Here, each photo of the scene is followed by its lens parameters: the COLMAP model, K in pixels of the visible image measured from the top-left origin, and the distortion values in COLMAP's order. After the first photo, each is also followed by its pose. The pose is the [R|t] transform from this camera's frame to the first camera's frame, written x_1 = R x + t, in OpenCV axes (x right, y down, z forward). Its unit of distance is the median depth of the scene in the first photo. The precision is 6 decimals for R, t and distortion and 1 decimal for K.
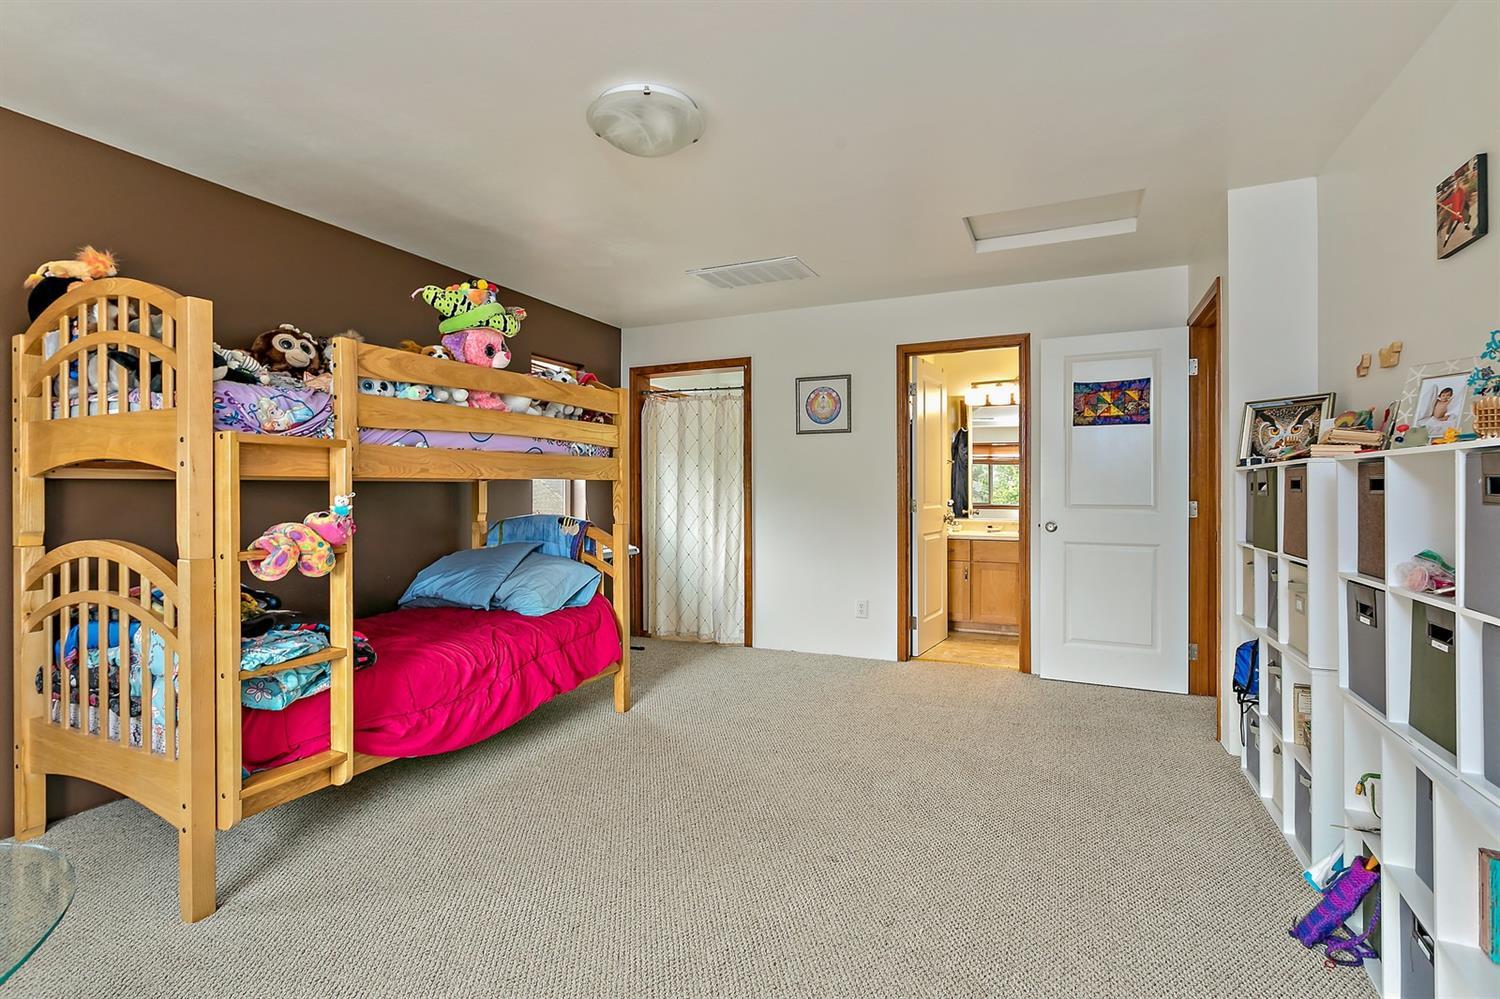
lens RADIAL K [[698.8, 0, 735.7], [0, 698.8, 499.0], [0, 0, 1]] dist [-0.002174, 0.000458]
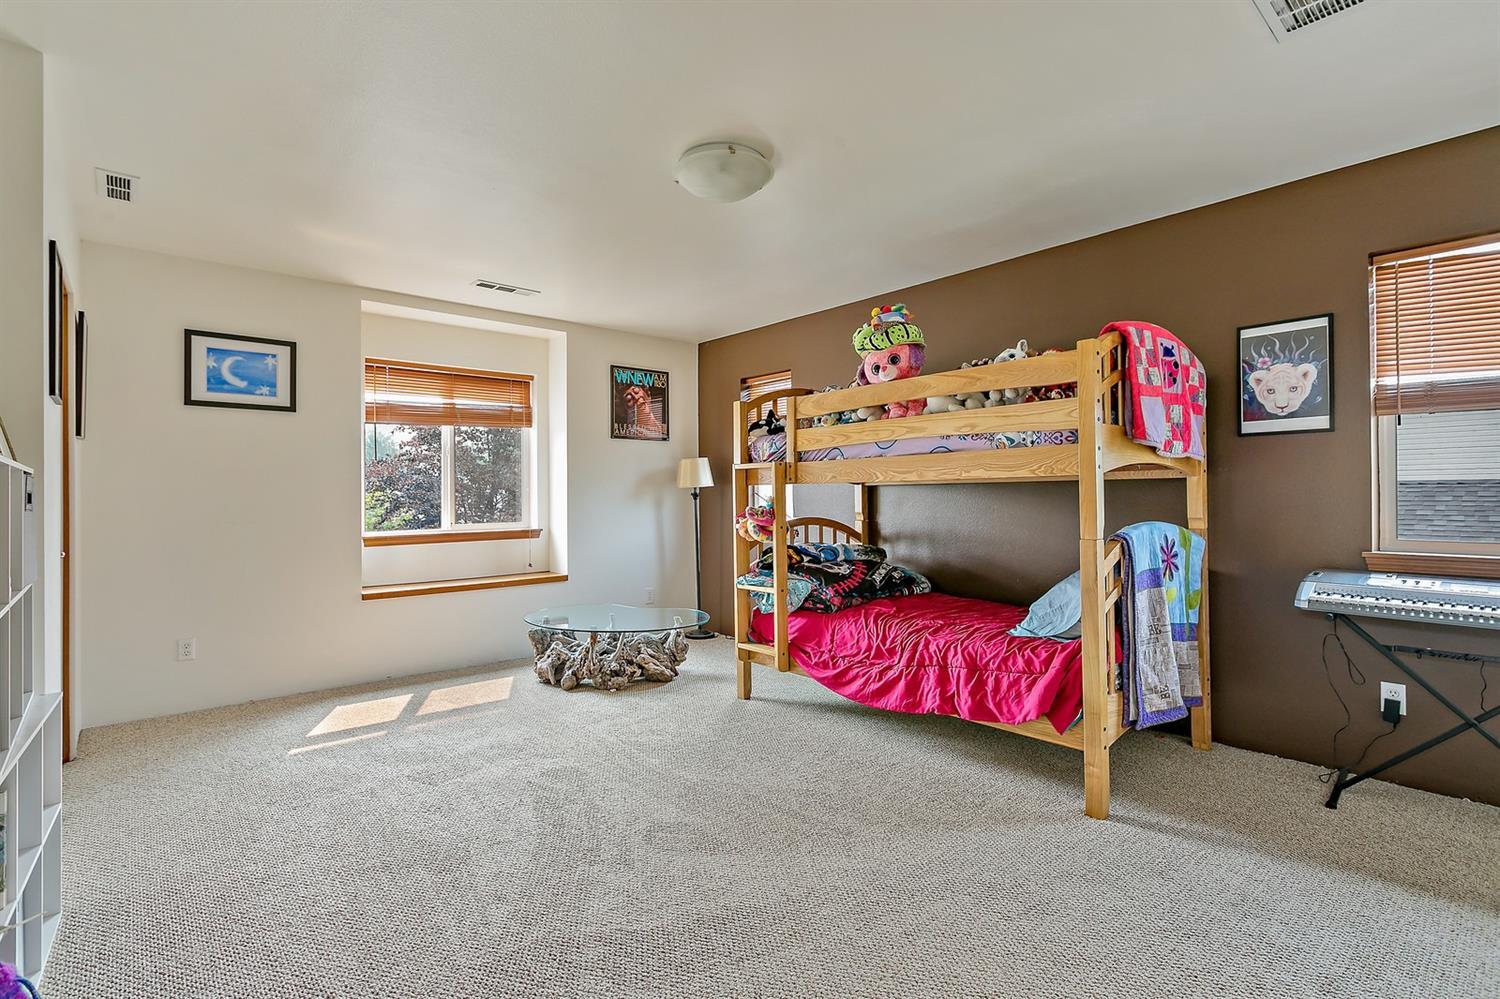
lens RADIAL K [[698.8, 0, 735.7], [0, 698.8, 499.0], [0, 0, 1]] dist [-0.002174, 0.000458]
pose [[-0.396694, 0.014665, -0.917834, 0.655100], [-0.002083, 0.999855, 0.016875, -0.015822], [0.917949, 0.008606, -0.396606, 1.041158]]
